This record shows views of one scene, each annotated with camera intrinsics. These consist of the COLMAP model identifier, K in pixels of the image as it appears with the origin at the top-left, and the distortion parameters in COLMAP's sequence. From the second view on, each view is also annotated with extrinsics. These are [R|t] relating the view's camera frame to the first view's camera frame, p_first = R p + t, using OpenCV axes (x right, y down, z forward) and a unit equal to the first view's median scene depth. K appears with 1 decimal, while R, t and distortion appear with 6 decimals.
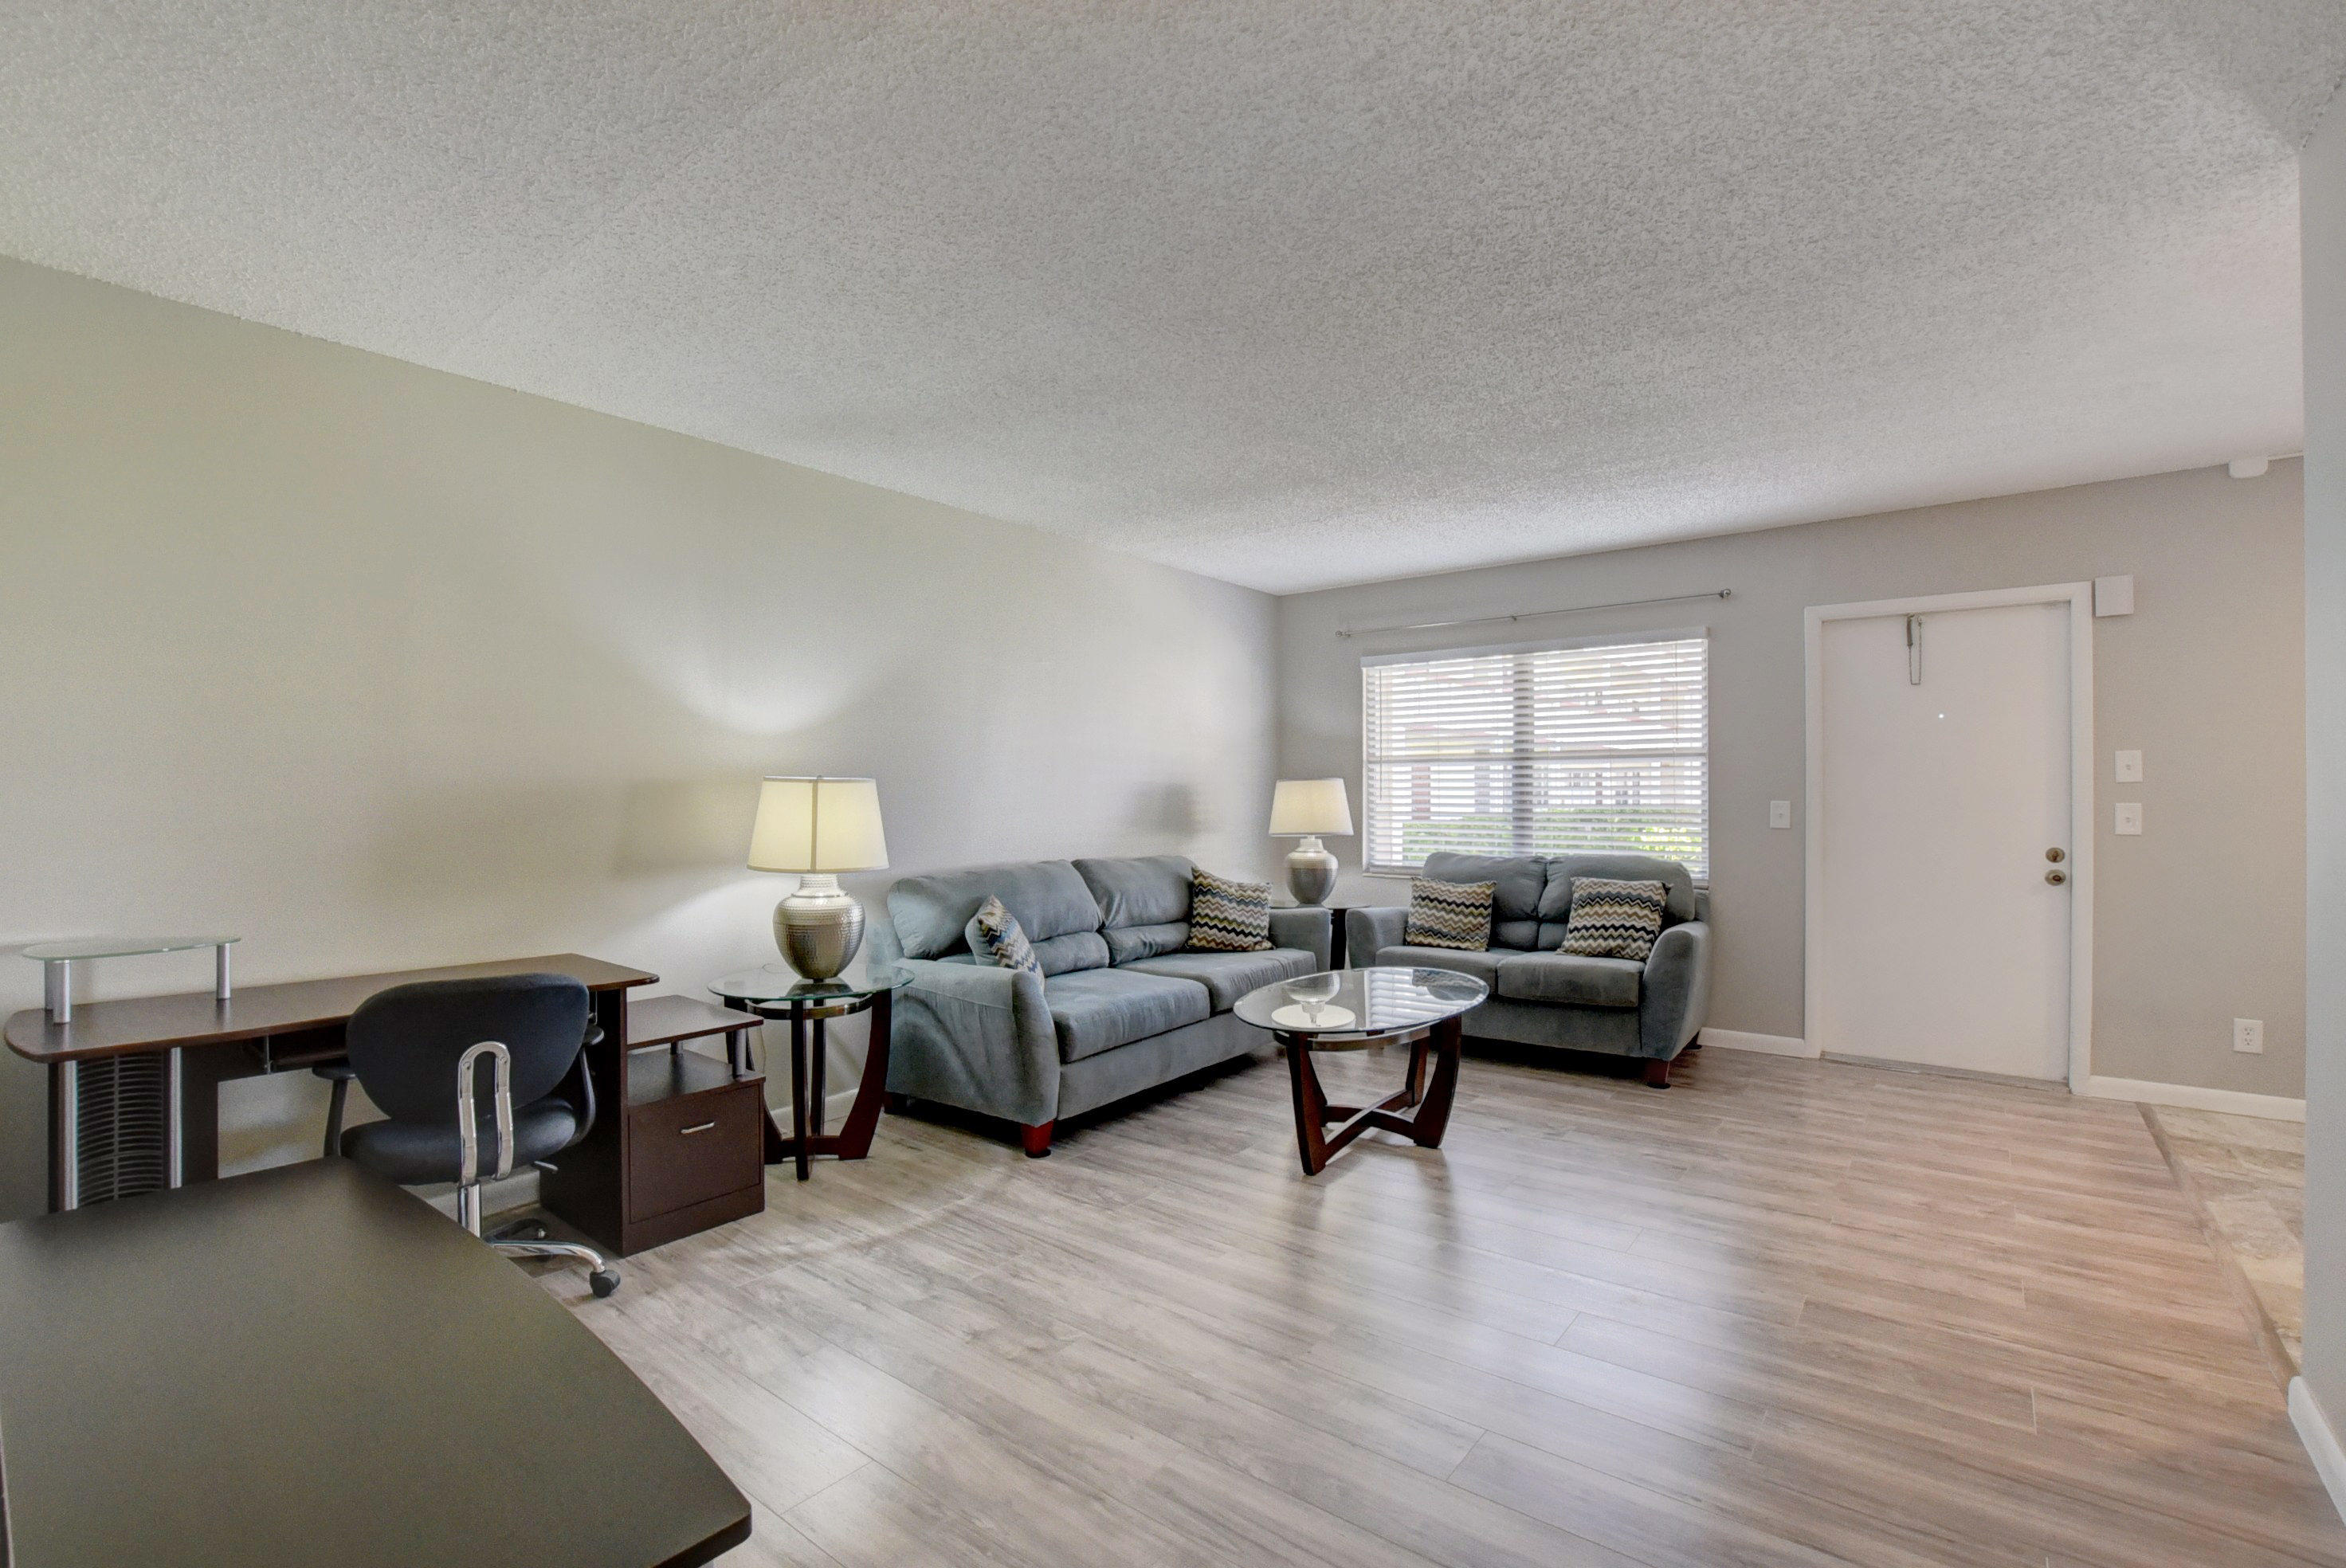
lens RADIAL K [[1035.5, 0, 1171.0], [0, 1035.5, 815.4], [0, 0, 1]] dist [0.001924, 0.000097]
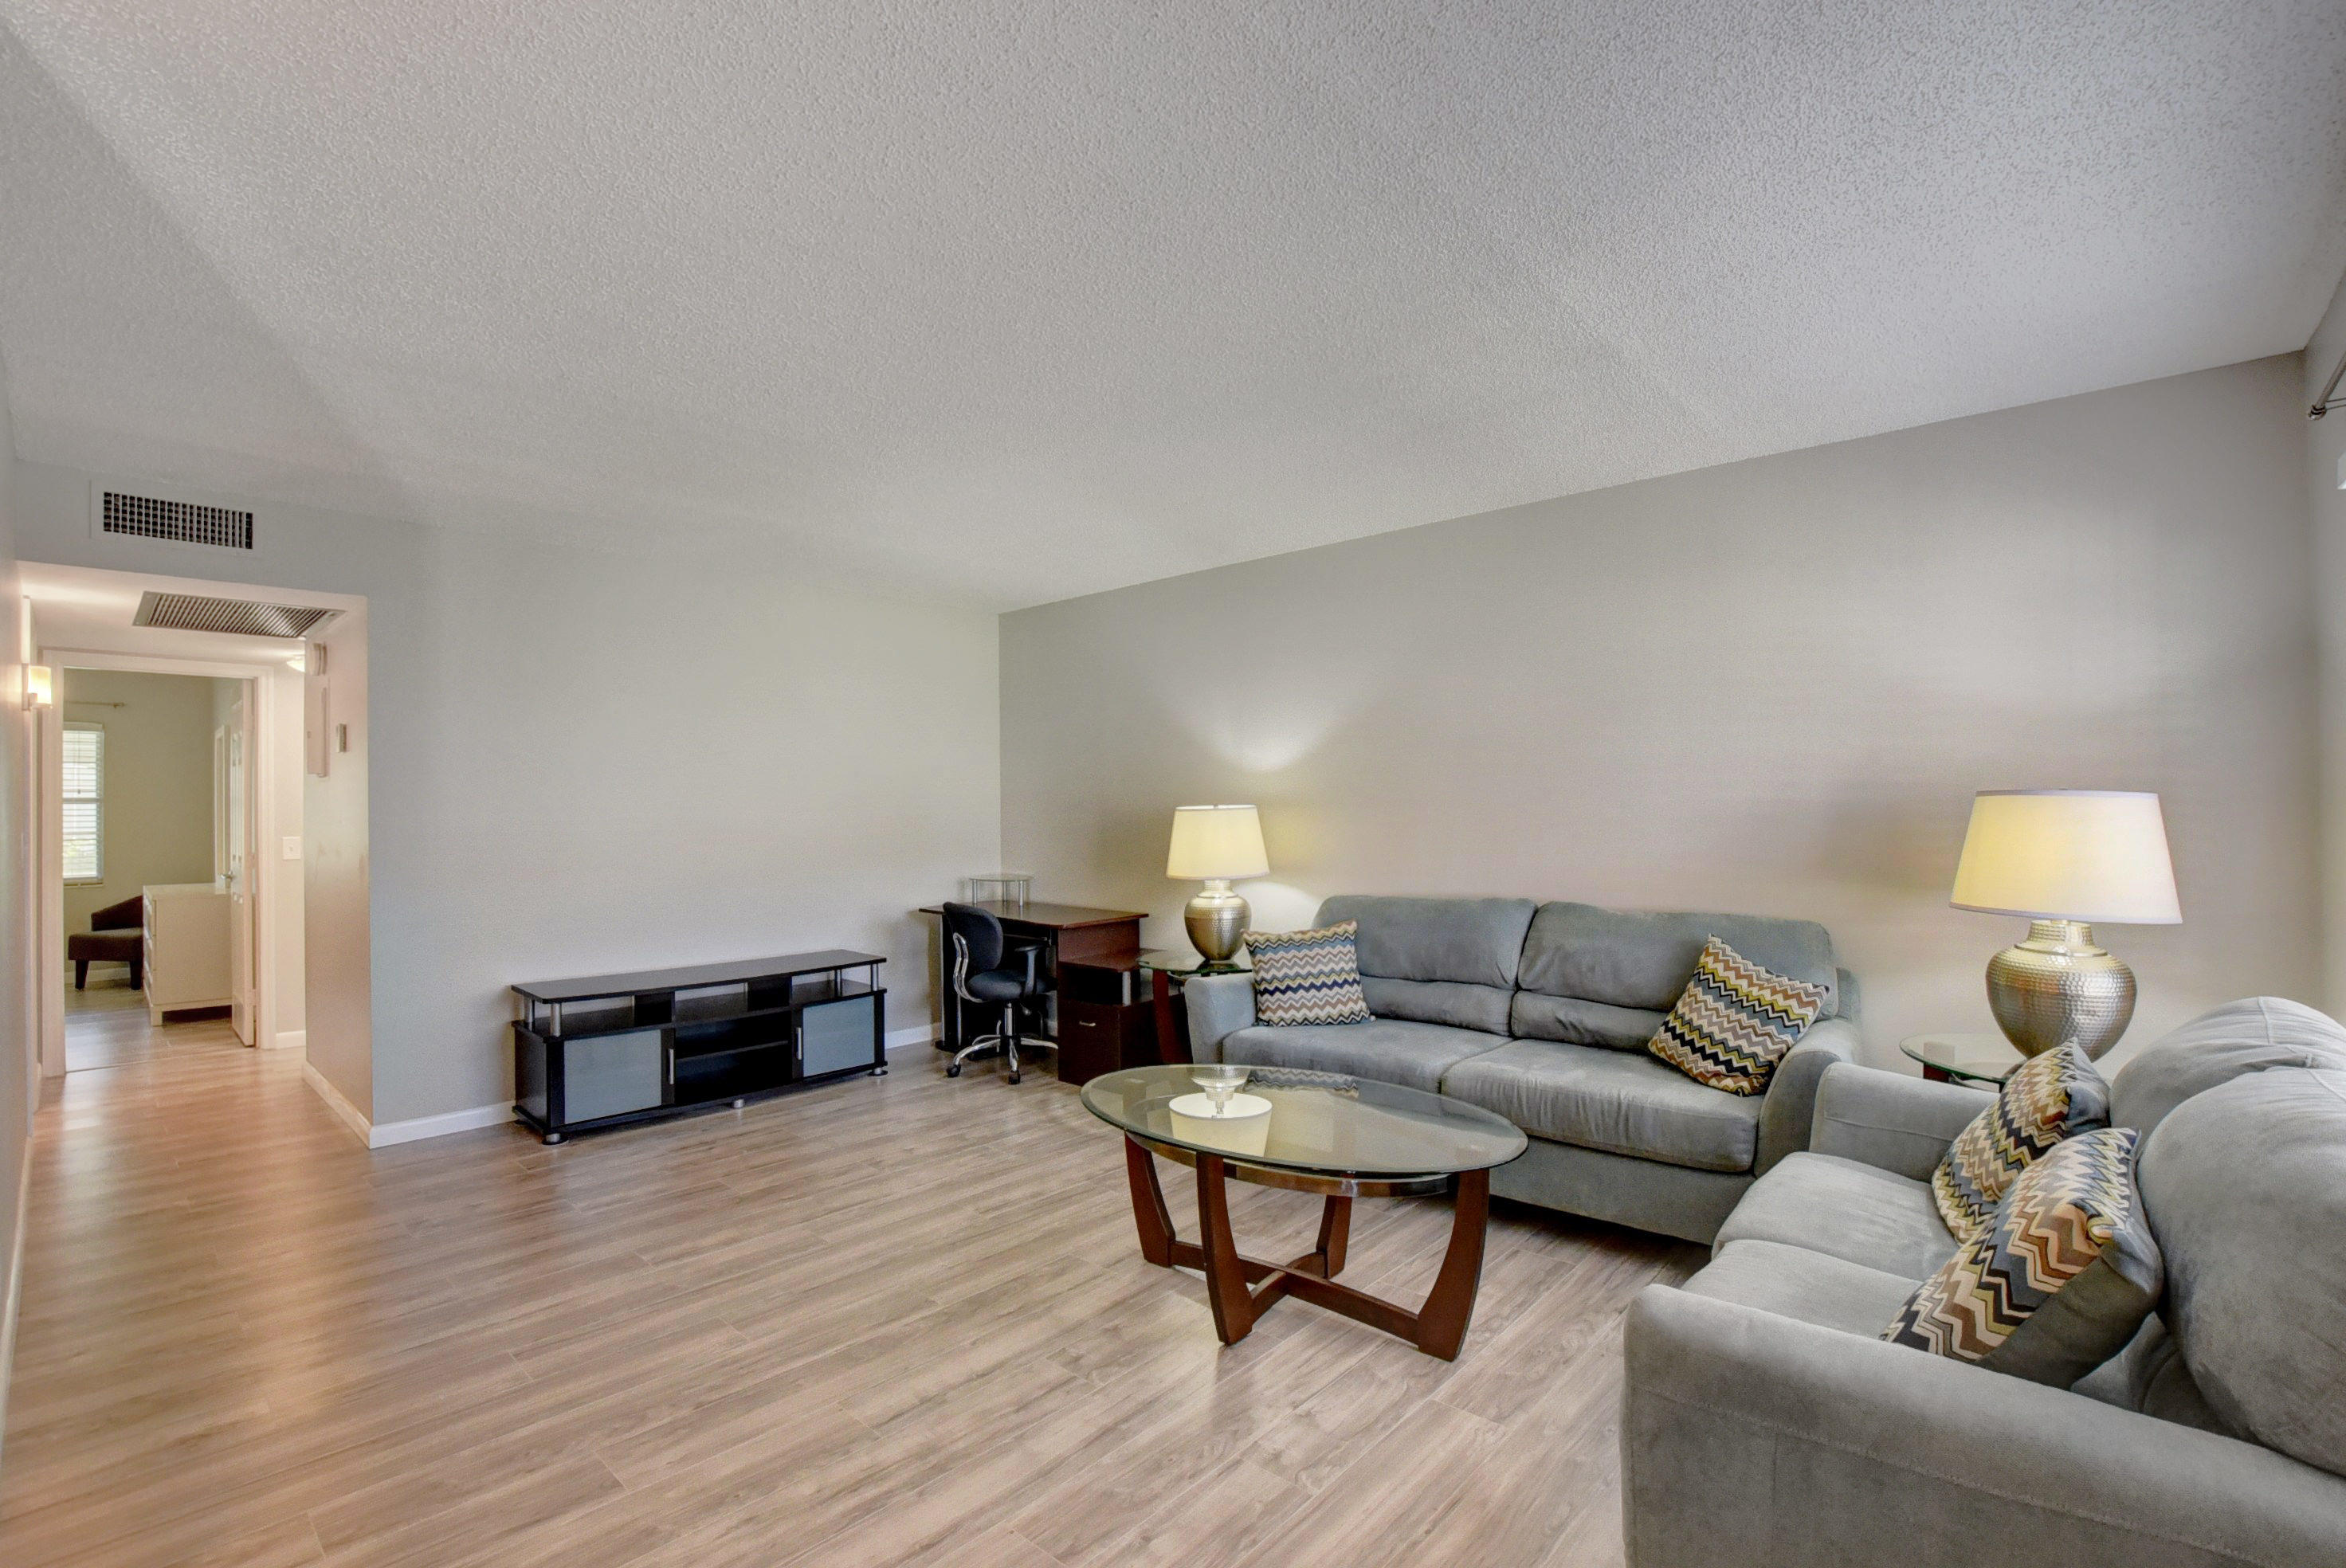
lens RADIAL K [[1035.5, 0, 1171.0], [0, 1035.5, 815.4], [0, 0, 1]] dist [0.001924, 0.000097]
pose [[-0.079111, 0.000676, -0.996866, 1.266988], [-0.012177, 0.999925, 0.001645, -0.032856], [0.996791, 0.012269, -0.079097, 1.375384]]
